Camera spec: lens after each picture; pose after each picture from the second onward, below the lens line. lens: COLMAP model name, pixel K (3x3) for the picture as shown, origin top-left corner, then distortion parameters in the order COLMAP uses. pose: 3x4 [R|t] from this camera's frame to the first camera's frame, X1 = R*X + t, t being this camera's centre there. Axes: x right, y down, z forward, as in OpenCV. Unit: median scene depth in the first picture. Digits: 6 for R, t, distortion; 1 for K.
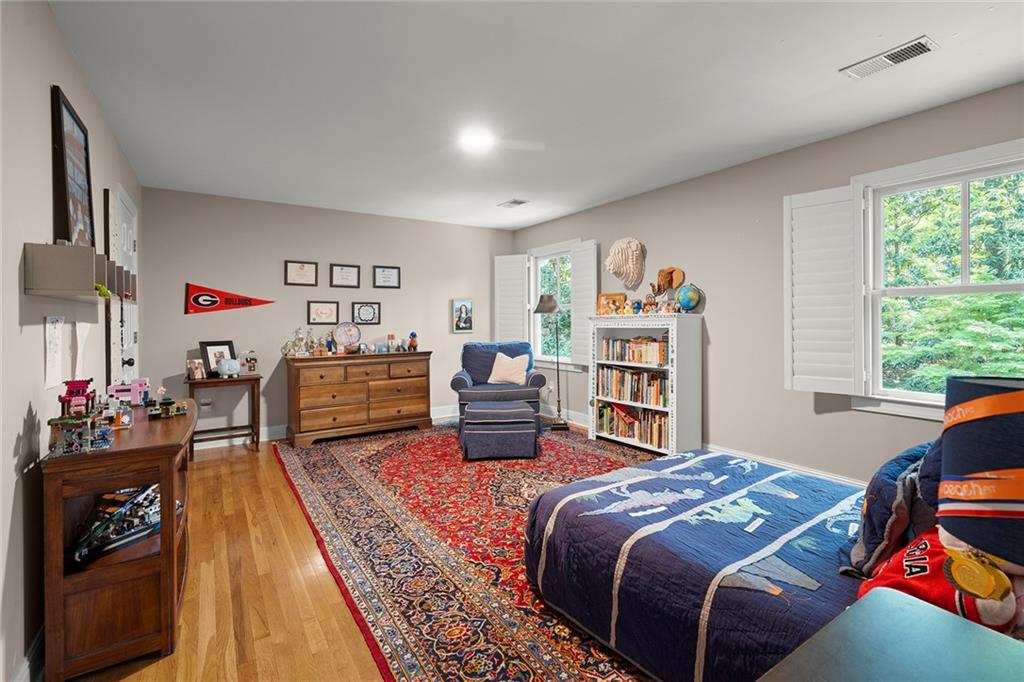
lens RADIAL K [[464.4, 0, 513.1], [0, 464.4, 333.9], [0, 0, 1]] dist [-0.003483, 0.000212]
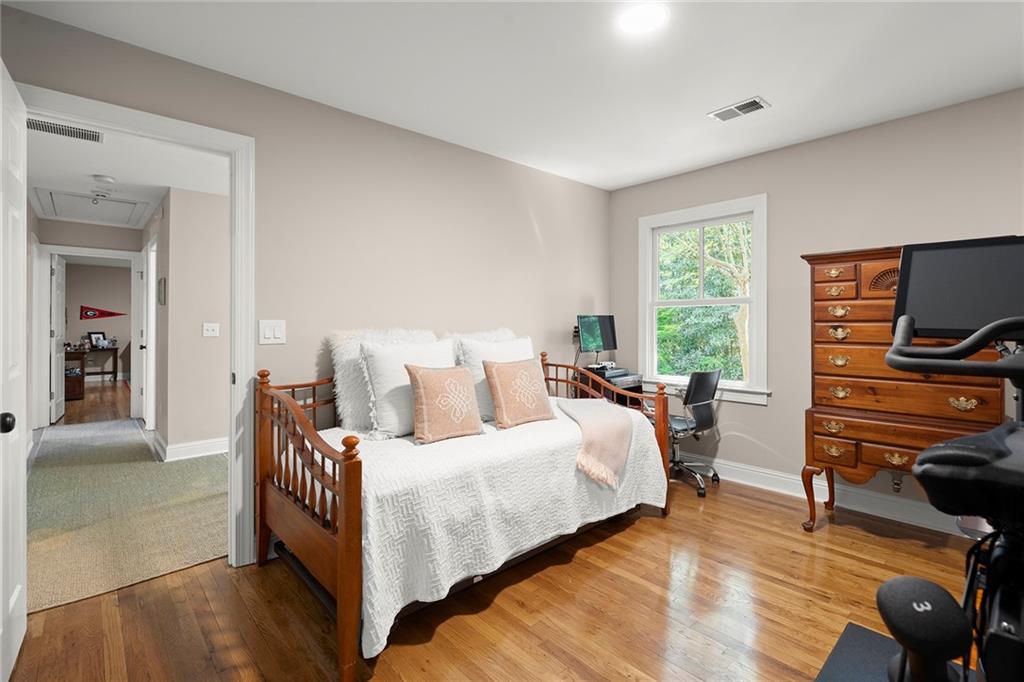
lens RADIAL K [[464.4, 0, 511.4], [0, 464.4, 333.6], [0, 0, 1]] dist [-0.003483, 0.000212]
pose [[0.986313, 0.005875, 0.164777, 0.944154], [-0.003862, 0.999914, -0.012533, 0.042810], [-0.164836, 0.011725, 0.986251, -1.495415]]
